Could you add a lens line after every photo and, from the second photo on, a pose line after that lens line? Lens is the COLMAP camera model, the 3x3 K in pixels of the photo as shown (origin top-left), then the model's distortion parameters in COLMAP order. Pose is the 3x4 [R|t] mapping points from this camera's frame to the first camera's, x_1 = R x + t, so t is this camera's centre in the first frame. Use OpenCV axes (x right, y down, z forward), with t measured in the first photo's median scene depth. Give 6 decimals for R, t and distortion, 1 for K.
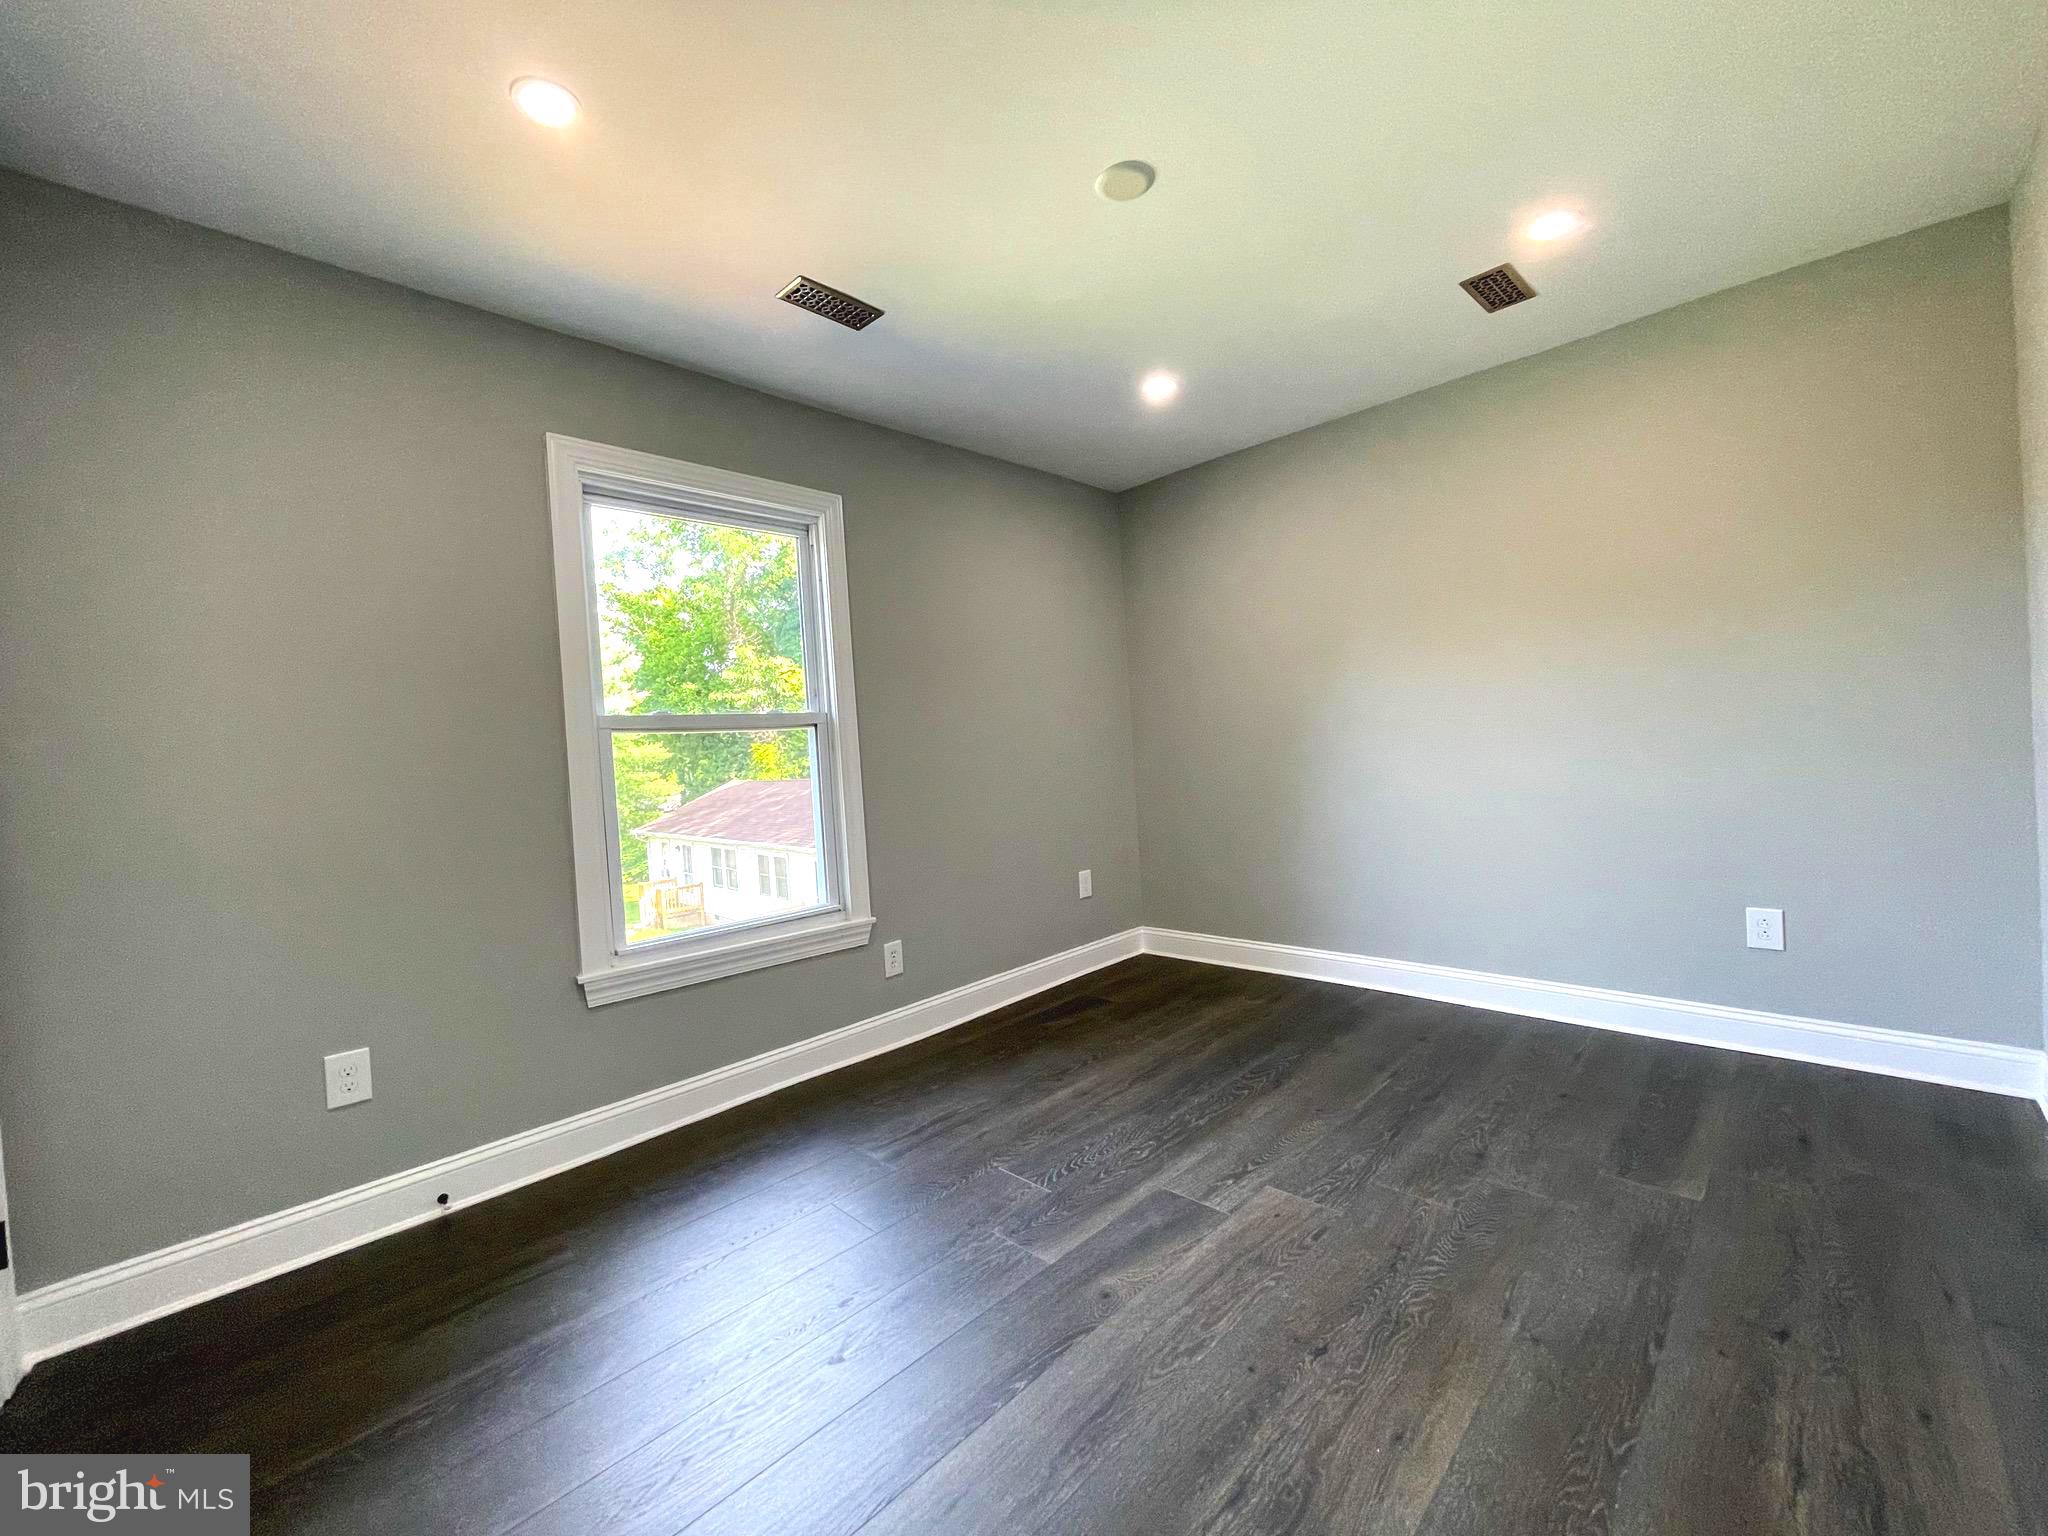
lens RADIAL K [[820.3, 0, 1031.5], [0, 820.3, 765.2], [0, 0, 1]] dist [-0.006258, 0.000417]
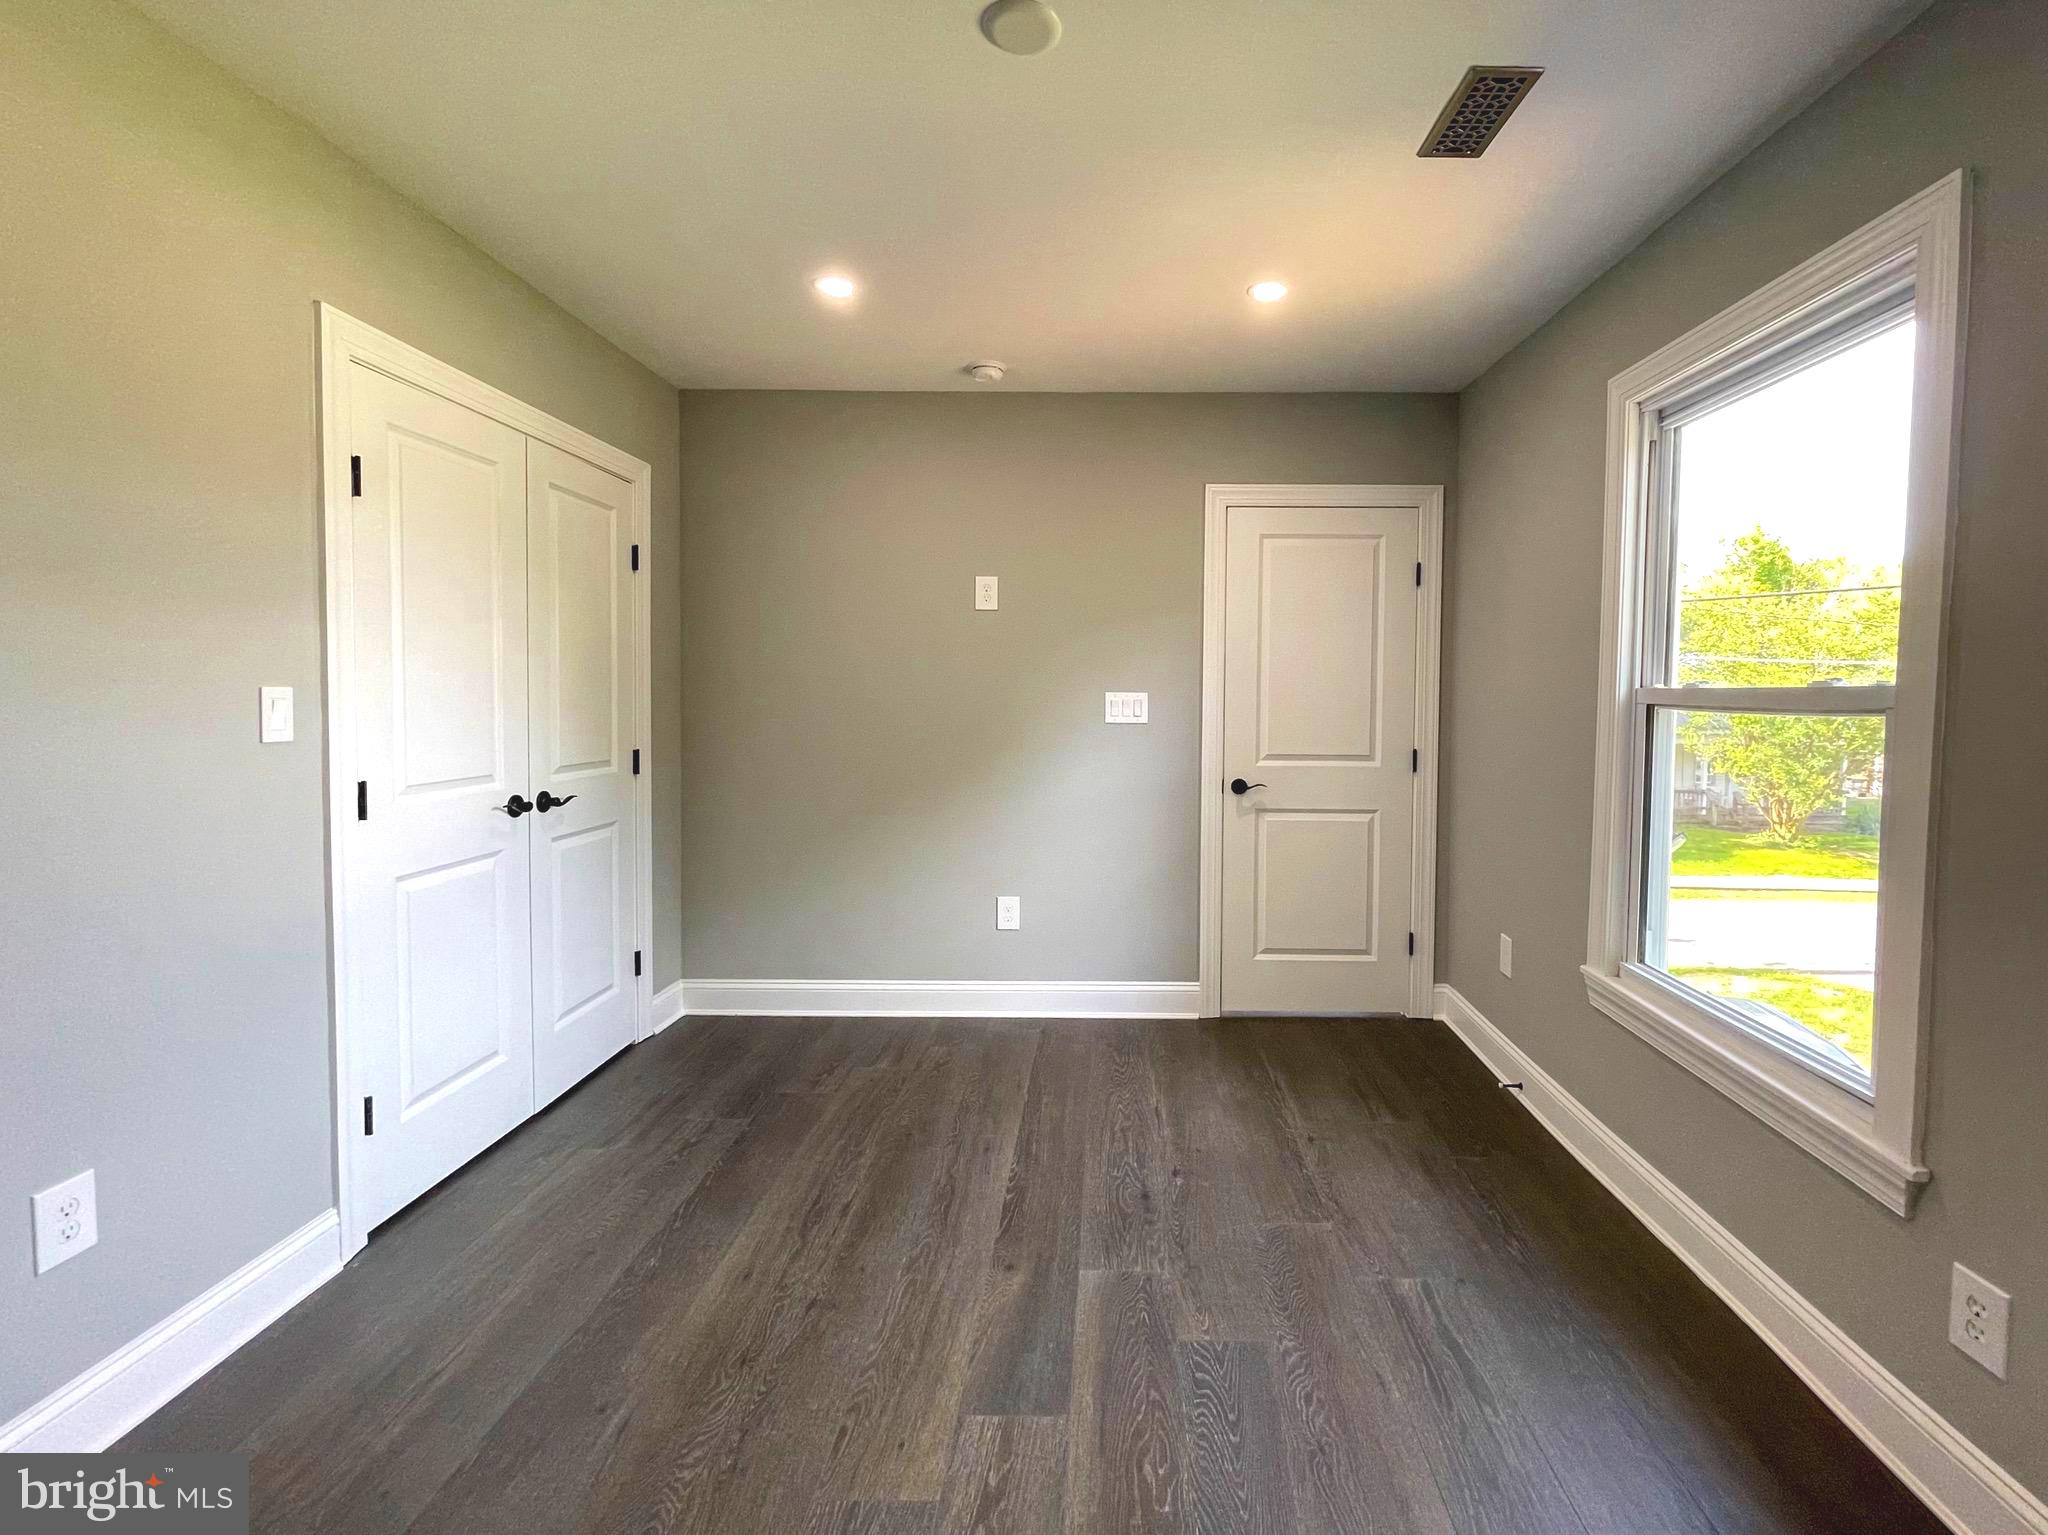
lens RADIAL K [[906.2, 0, 1087.6], [0, 906.2, 732.3], [0, 0, 1]] dist [-0.003510, -0.000231]
pose [[-0.731934, 0.077398, -0.676965, 0.697926], [0.015708, 0.995180, 0.096796, -0.151990], [0.681194, 0.060215, -0.729622, 1.724064]]
